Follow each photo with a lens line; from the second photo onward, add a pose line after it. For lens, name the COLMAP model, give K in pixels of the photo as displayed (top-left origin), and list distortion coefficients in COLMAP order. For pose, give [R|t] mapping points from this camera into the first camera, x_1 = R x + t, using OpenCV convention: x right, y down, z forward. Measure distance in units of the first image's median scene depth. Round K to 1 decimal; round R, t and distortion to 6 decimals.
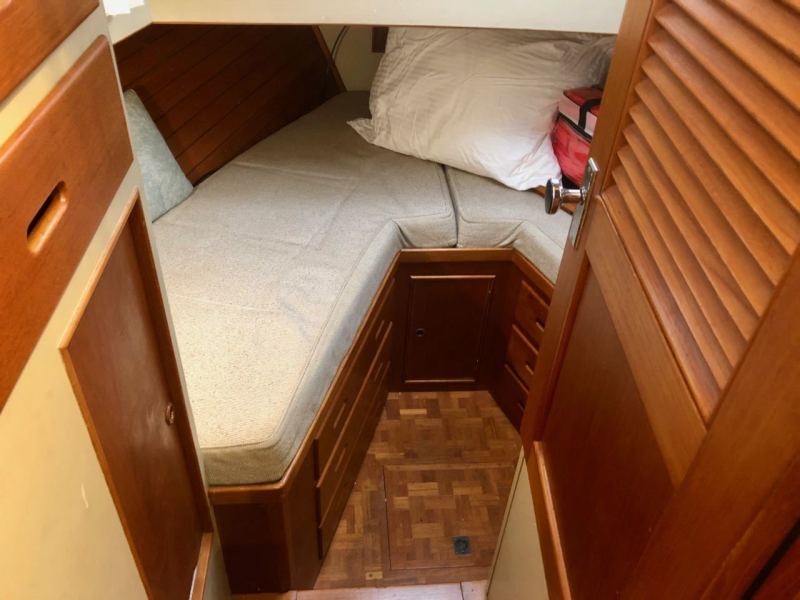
lens RADIAL K [[656.0, 0, 400.0], [0, 656.0, 300.0], [0, 0, 1]] dist [0.021023, -0.007636]
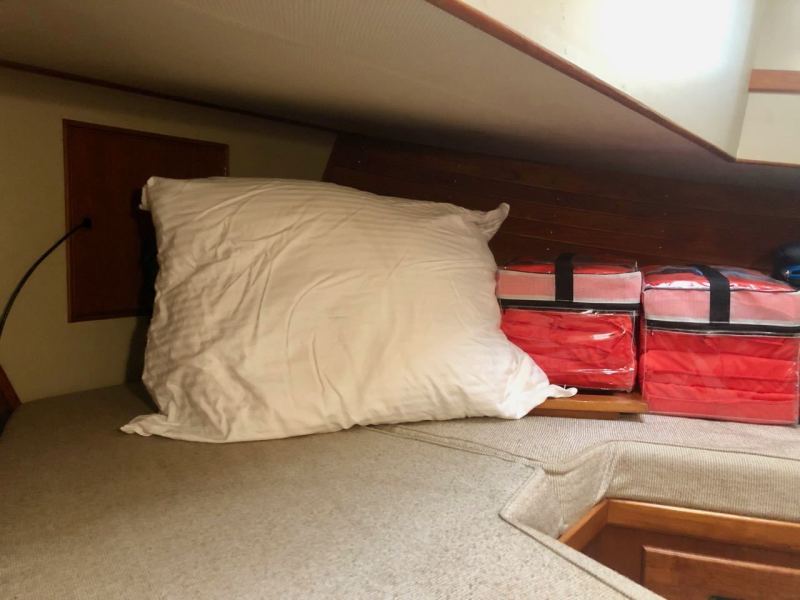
lens RADIAL K [[656.0, 0, 400.0], [0, 656.0, 300.0], [0, 0, 1]] dist [0.021023, -0.007636]
pose [[0.656923, -0.104639, 0.746661, -0.322034], [0.477237, 0.824389, -0.304348, -0.122881], [-0.583692, 0.556267, 0.591498, 0.626798]]
